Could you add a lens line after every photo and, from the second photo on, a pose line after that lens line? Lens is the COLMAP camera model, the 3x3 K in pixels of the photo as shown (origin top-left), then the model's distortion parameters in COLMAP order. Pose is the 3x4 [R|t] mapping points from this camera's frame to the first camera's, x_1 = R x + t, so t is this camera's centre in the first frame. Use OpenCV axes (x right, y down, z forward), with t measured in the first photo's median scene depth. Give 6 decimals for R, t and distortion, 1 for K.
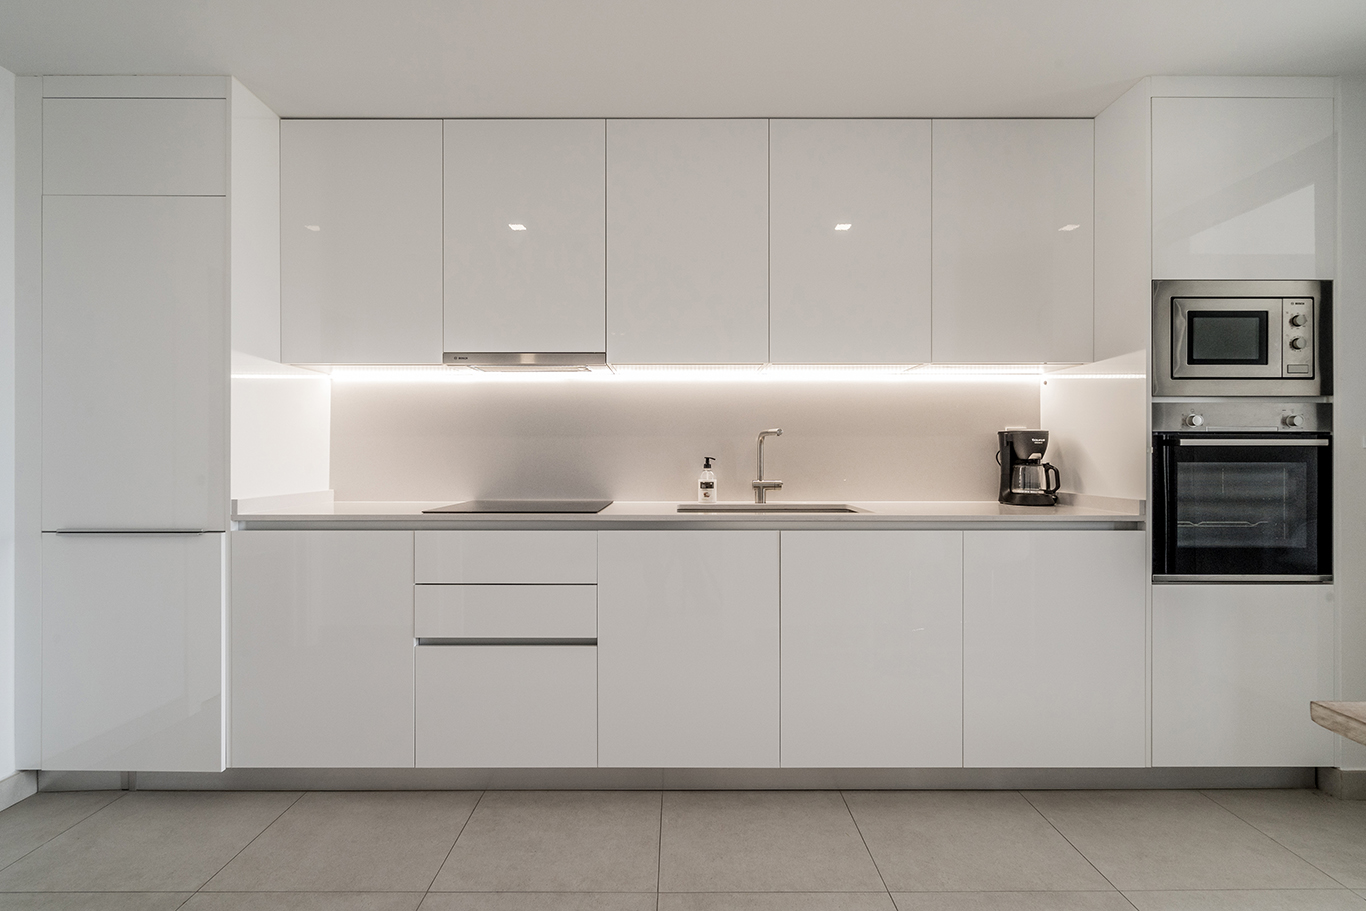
lens RADIAL K [[626.1, 0, 681.4], [0, 626.1, 460.4], [0, 0, 1]] dist [-0.000303, -0.000187]
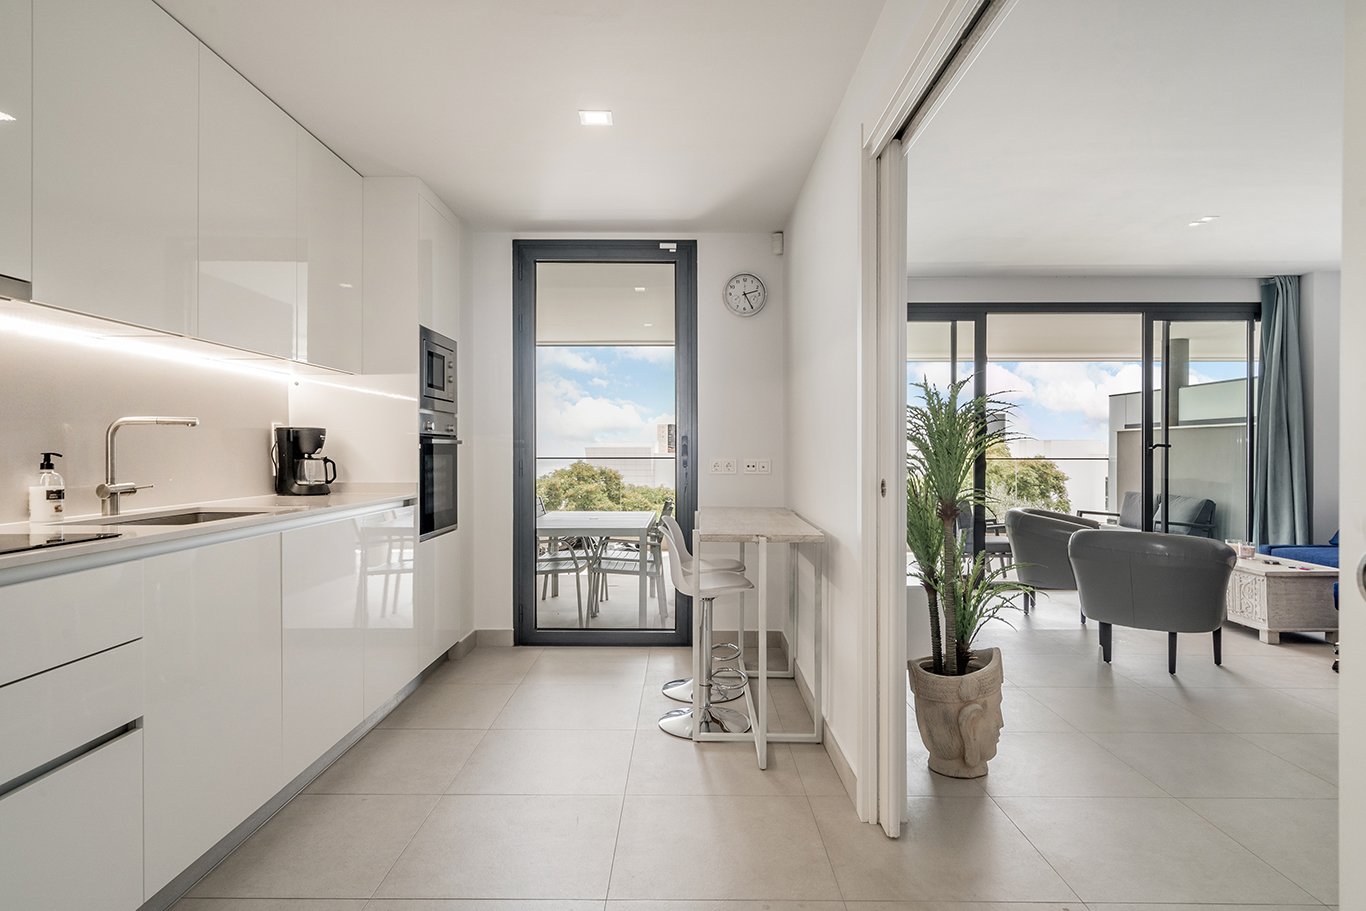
lens RADIAL K [[775.0, 0, 684.2], [0, 775.0, 450.6], [0, 0, 1]] dist [-0.042329, -0.001622]
pose [[-0.002606, -0.001365, 0.999996, -0.807296], [0.003685, 0.999992, 0.001375, -0.006606], [-0.999990, 0.003689, -0.002601, 0.341608]]
